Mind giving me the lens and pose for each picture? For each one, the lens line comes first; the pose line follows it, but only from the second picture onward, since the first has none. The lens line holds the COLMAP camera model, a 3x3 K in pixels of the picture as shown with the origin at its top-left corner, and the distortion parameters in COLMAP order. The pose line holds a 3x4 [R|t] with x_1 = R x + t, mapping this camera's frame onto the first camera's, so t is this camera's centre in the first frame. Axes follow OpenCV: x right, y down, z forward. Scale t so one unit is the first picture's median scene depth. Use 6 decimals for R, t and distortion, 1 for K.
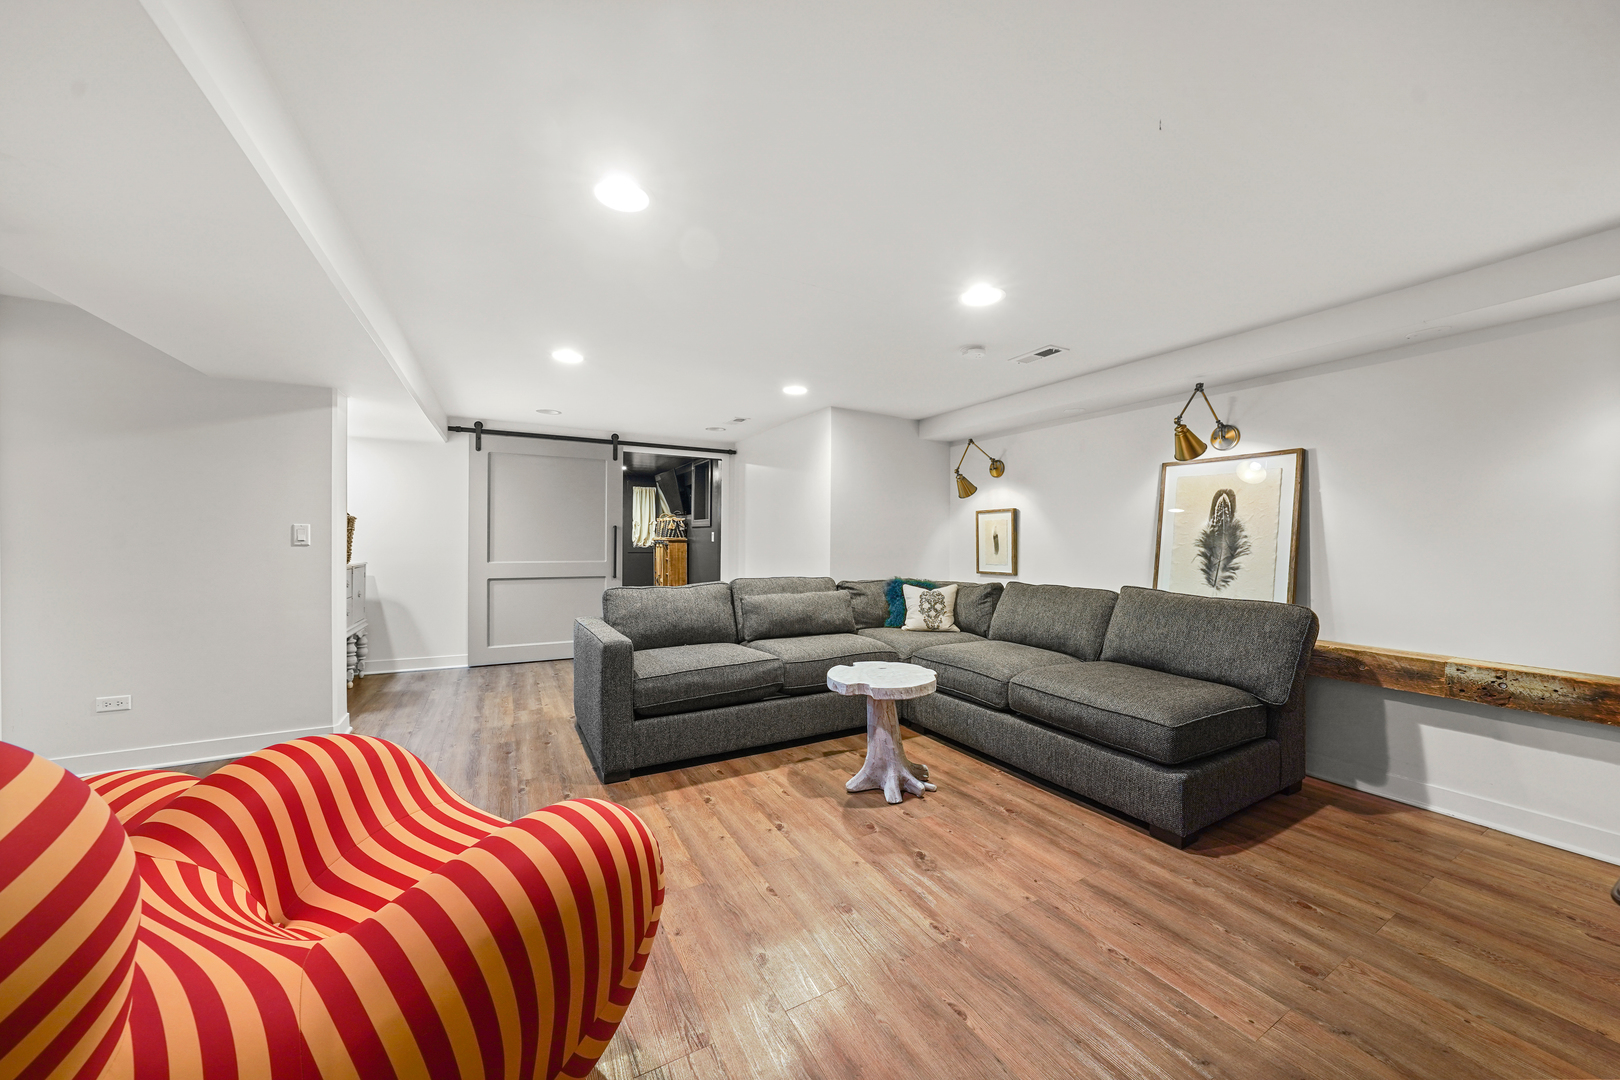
lens RADIAL K [[559.5, 0, 808.7], [0, 559.5, 539.0], [0, 0, 1]] dist [-0.014767, 0.000999]
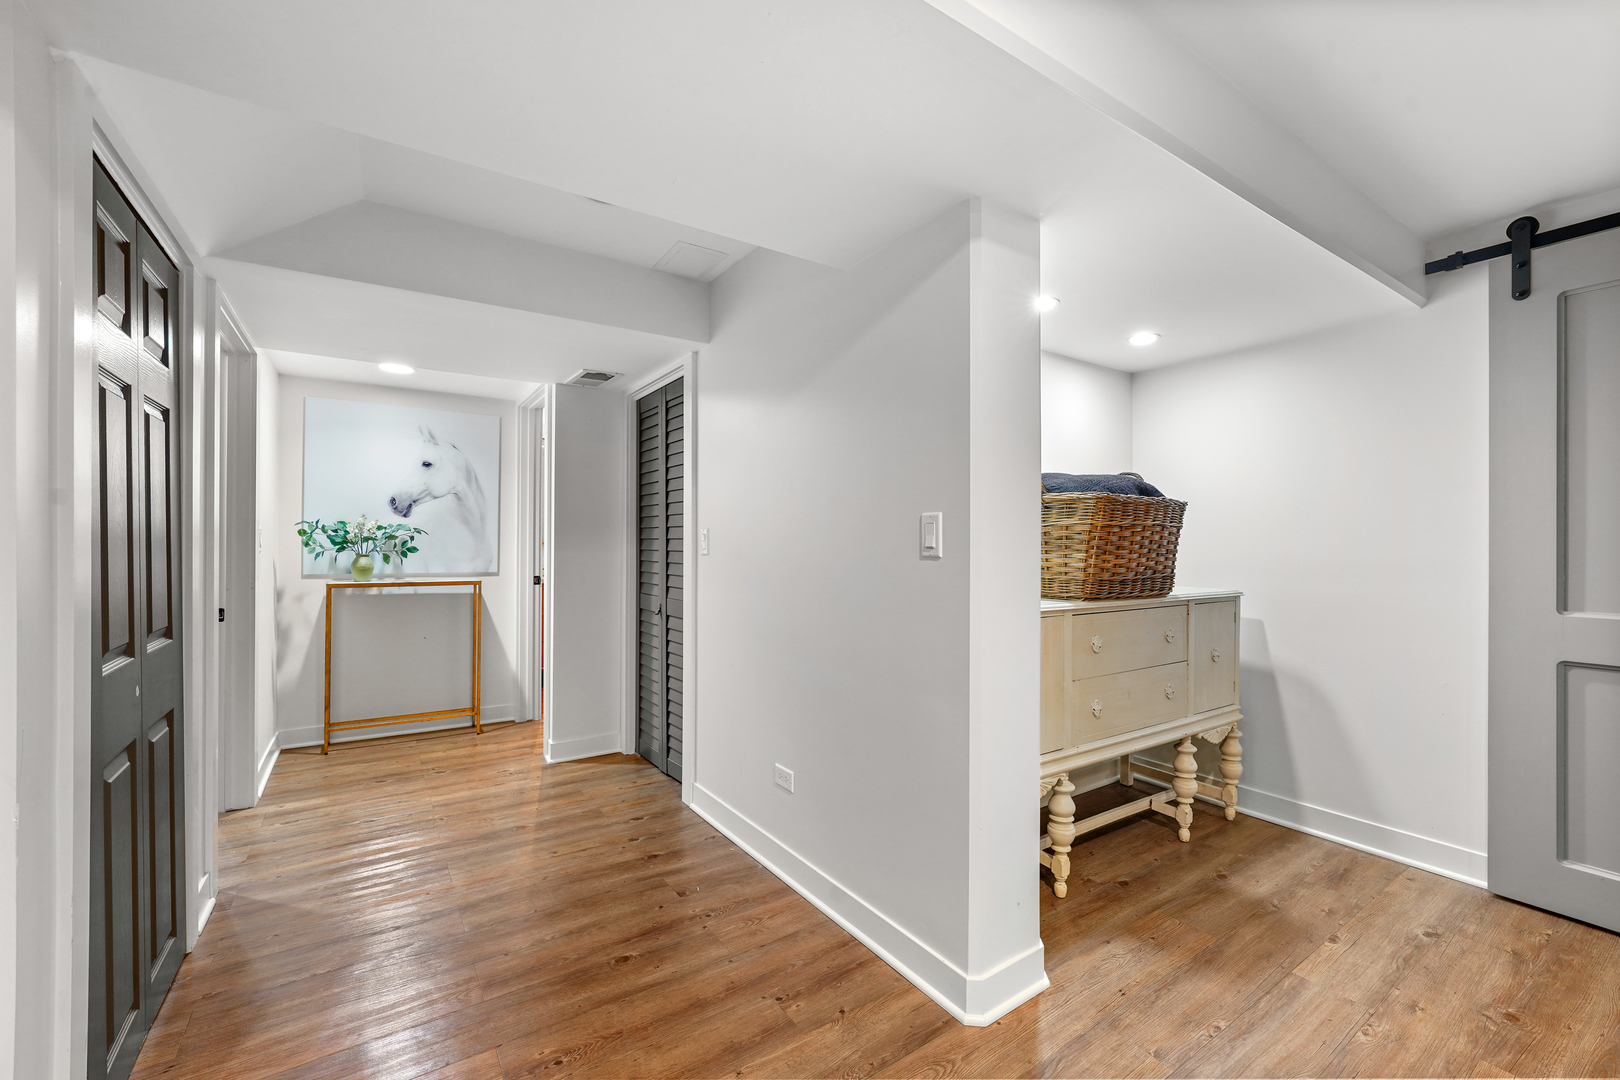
lens RADIAL K [[659.2, 0, 811.3], [0, 659.2, 543.9], [0, 0, 1]] dist [-0.001532, 0.000041]
pose [[0.098828, -0.005013, -0.995092, -0.251480], [-0.000038, 0.999987, -0.005041, 0.001321], [0.995105, 0.000536, 0.098826, 0.579630]]
